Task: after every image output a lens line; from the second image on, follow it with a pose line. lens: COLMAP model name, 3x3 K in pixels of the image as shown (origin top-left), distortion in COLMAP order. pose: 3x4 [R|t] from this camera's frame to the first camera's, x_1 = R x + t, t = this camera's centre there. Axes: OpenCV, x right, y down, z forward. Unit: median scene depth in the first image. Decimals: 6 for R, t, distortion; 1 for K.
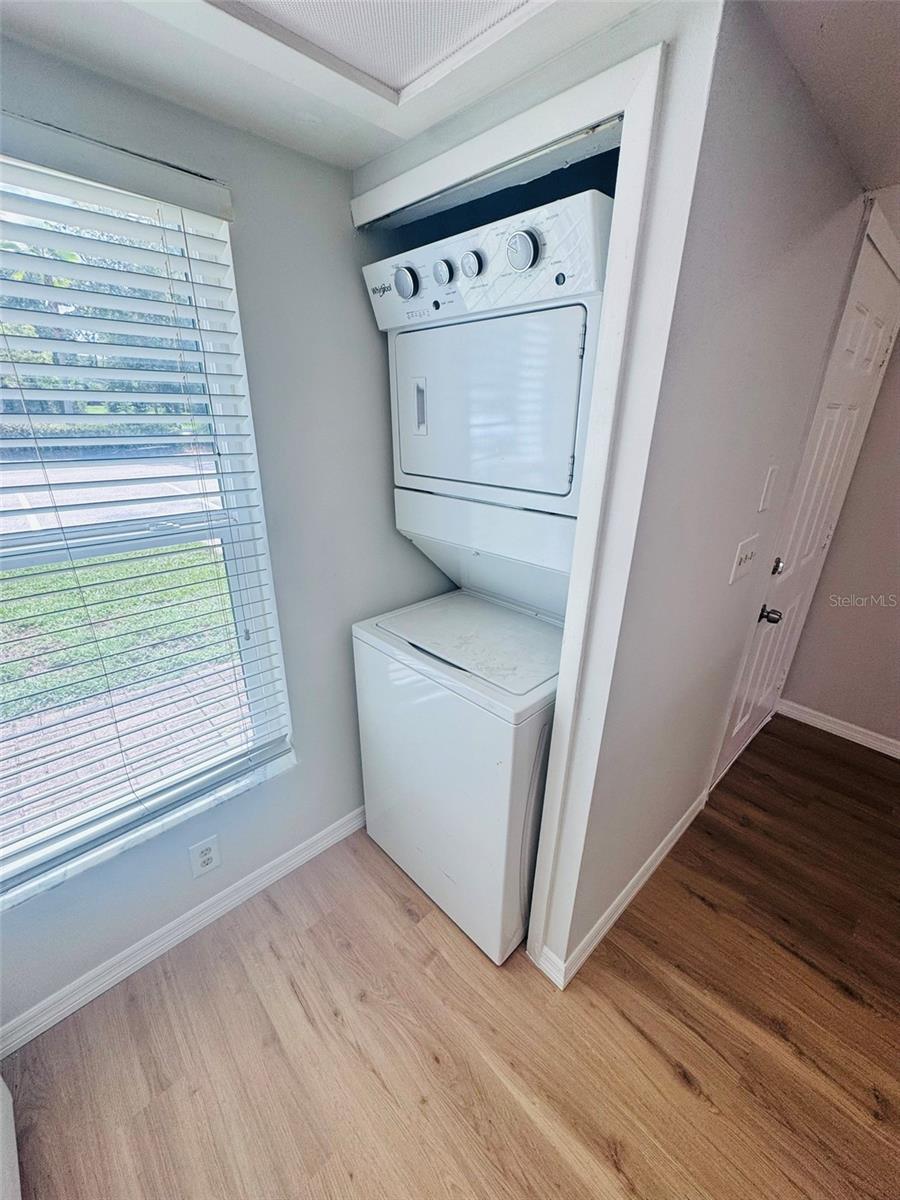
lens RADIAL K [[477.2, 0, 450.0], [0, 477.2, 600.0], [0, 0, 1]] dist [-0.000104, 0.000532]
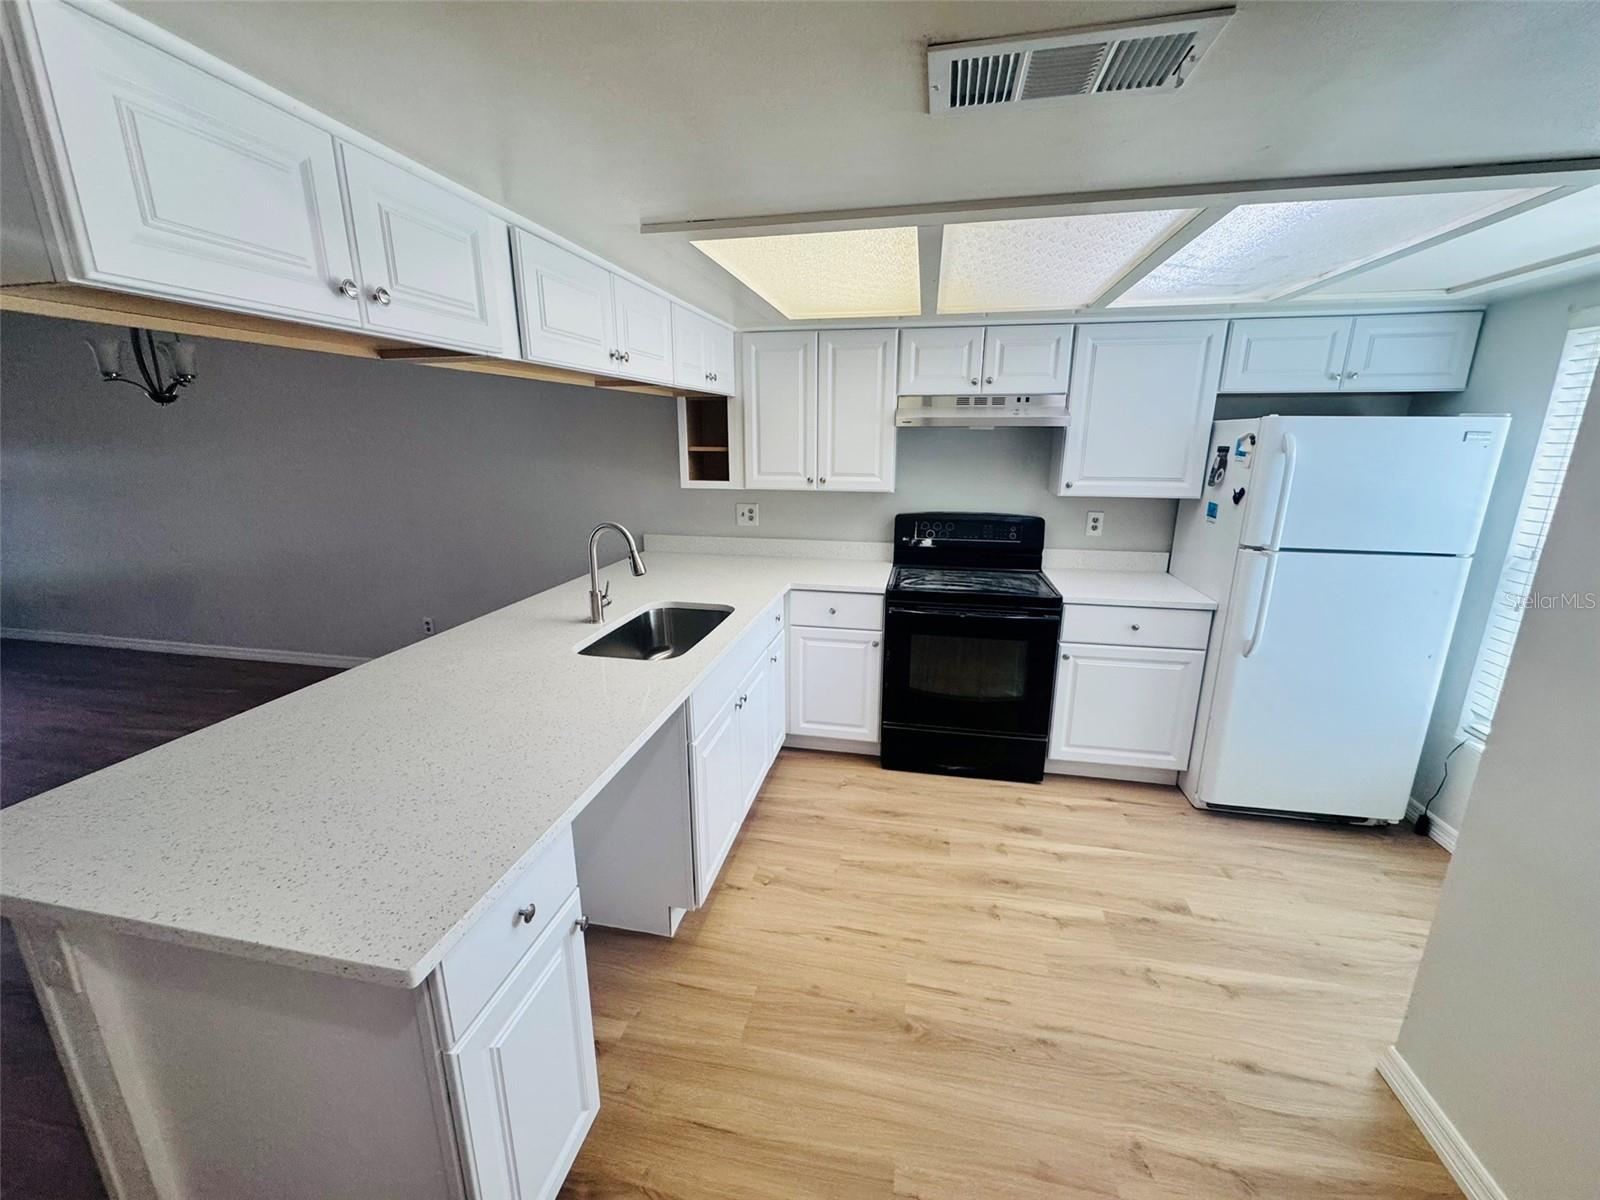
lens RADIAL K [[639.0, 0, 800.0], [0, 639.0, 600.0], [0, 0, 1]] dist [-0.002005, 0.000050]
pose [[-0.814563, 0.125141, -0.566416, 1.651821], [-0.232255, 0.824409, 0.516146, -0.270458], [0.531549, 0.551987, -0.642469, 0.691923]]
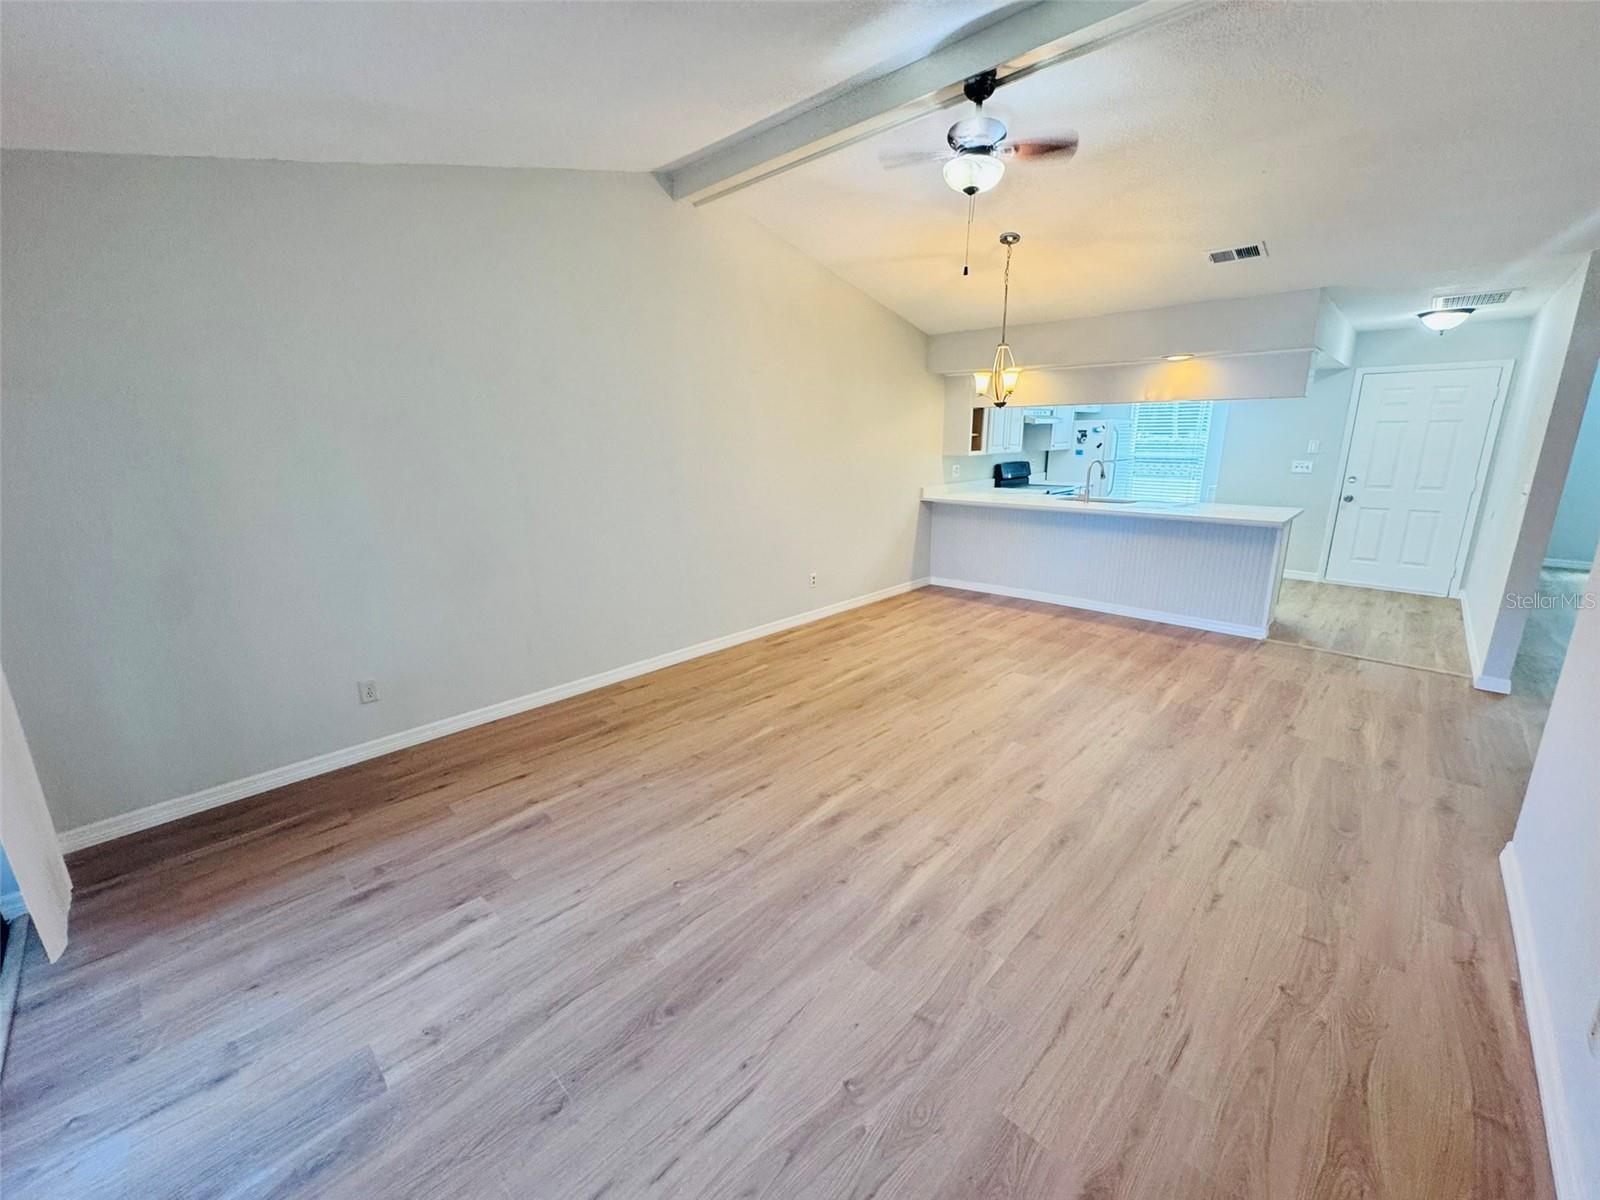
lens RADIAL K [[644.7, 0, 809.1], [0, 644.7, 598.5], [0, 0, 1]] dist [0.001675, 0.000150]
pose [[0.064595, 0.228117, -0.971489, 5.120202], [-0.359086, 0.913624, 0.190654, 1.163345], [0.931066, 0.336533, 0.140929, -2.617967]]
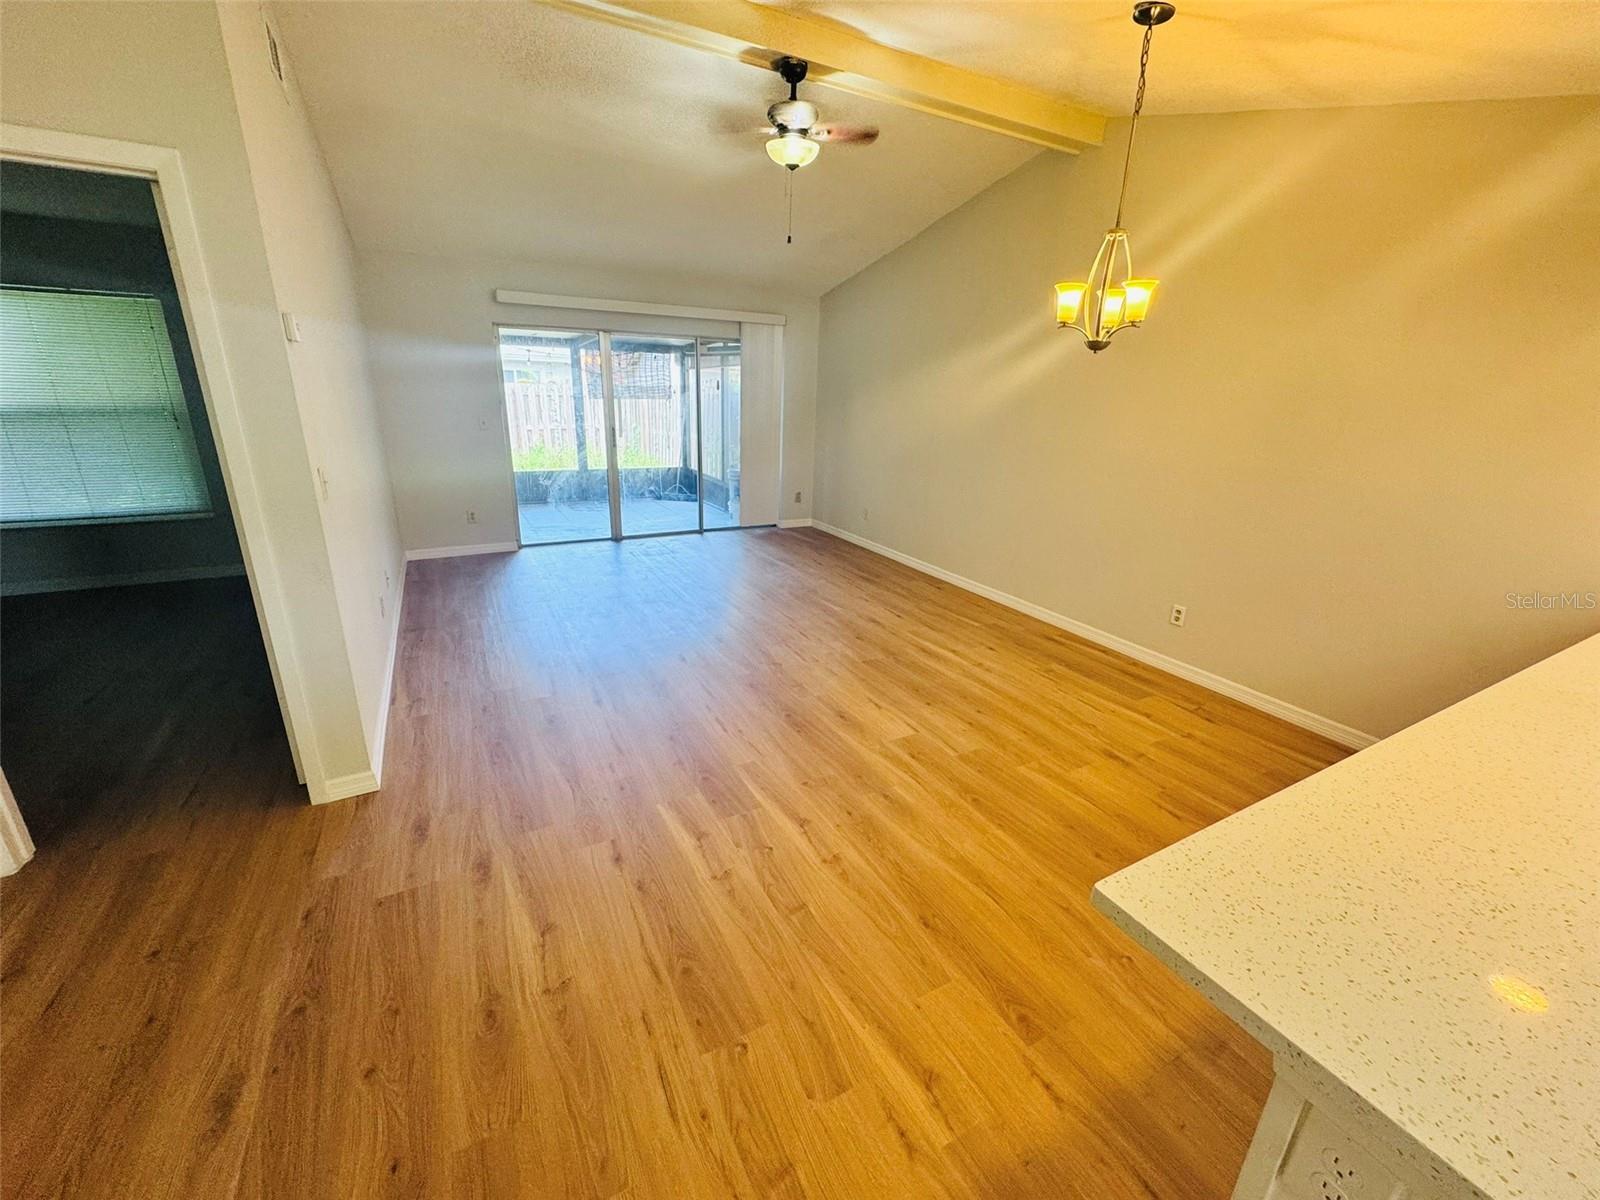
lens RADIAL K [[636.3, 0, 804.0], [0, 636.3, 597.8], [0, 0, 1]] dist [-0.000104, 0.000532]
pose [[-0.967934, -0.126180, 0.217214, 2.314909], [0.044089, 0.765937, 0.641403, -0.026268], [-0.247304, 0.630412, -0.735813, 0.178992]]
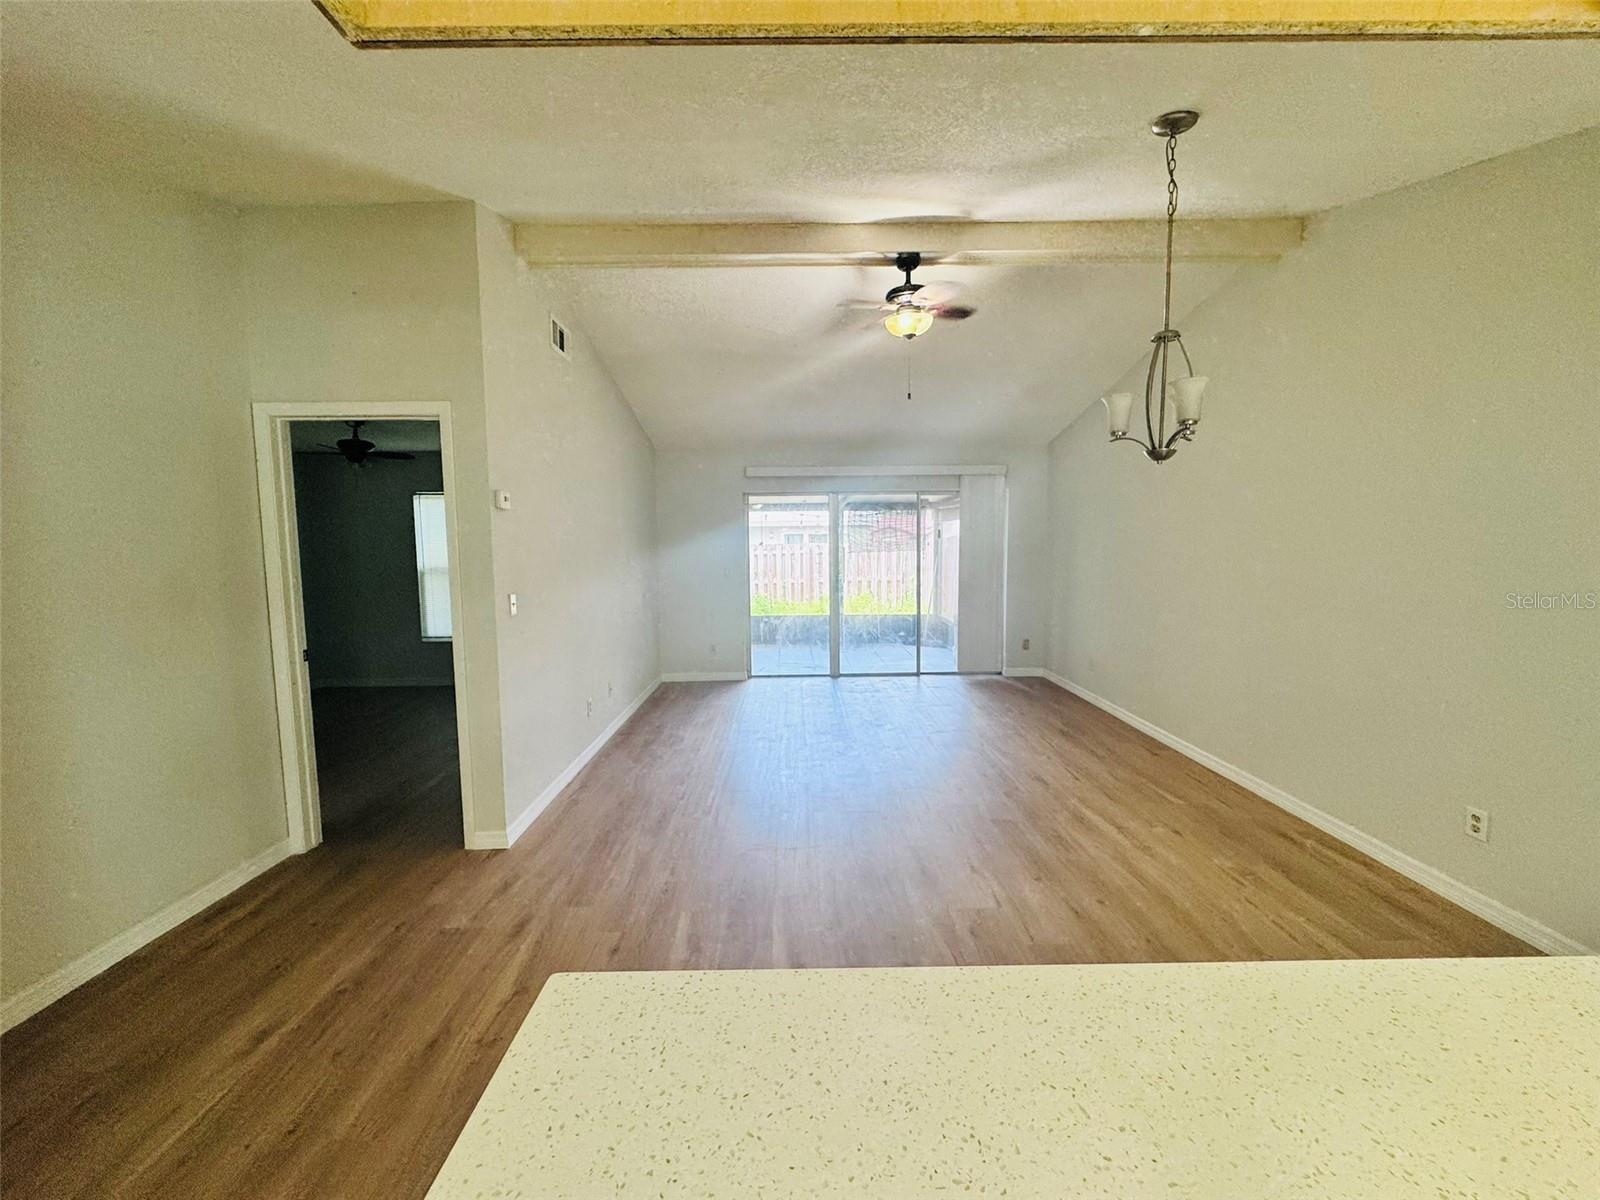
lens RADIAL K [[636.1, 0, 800.0], [0, 636.1, 600.0], [0, 0, 1]] dist [0.000179, -0.000173]
pose [[-0.738521, -0.072749, 0.670294, 1.634754], [0.248715, 0.894653, 0.371130, 0.133892], [-0.626680, 0.440799, -0.642626, -0.086281]]
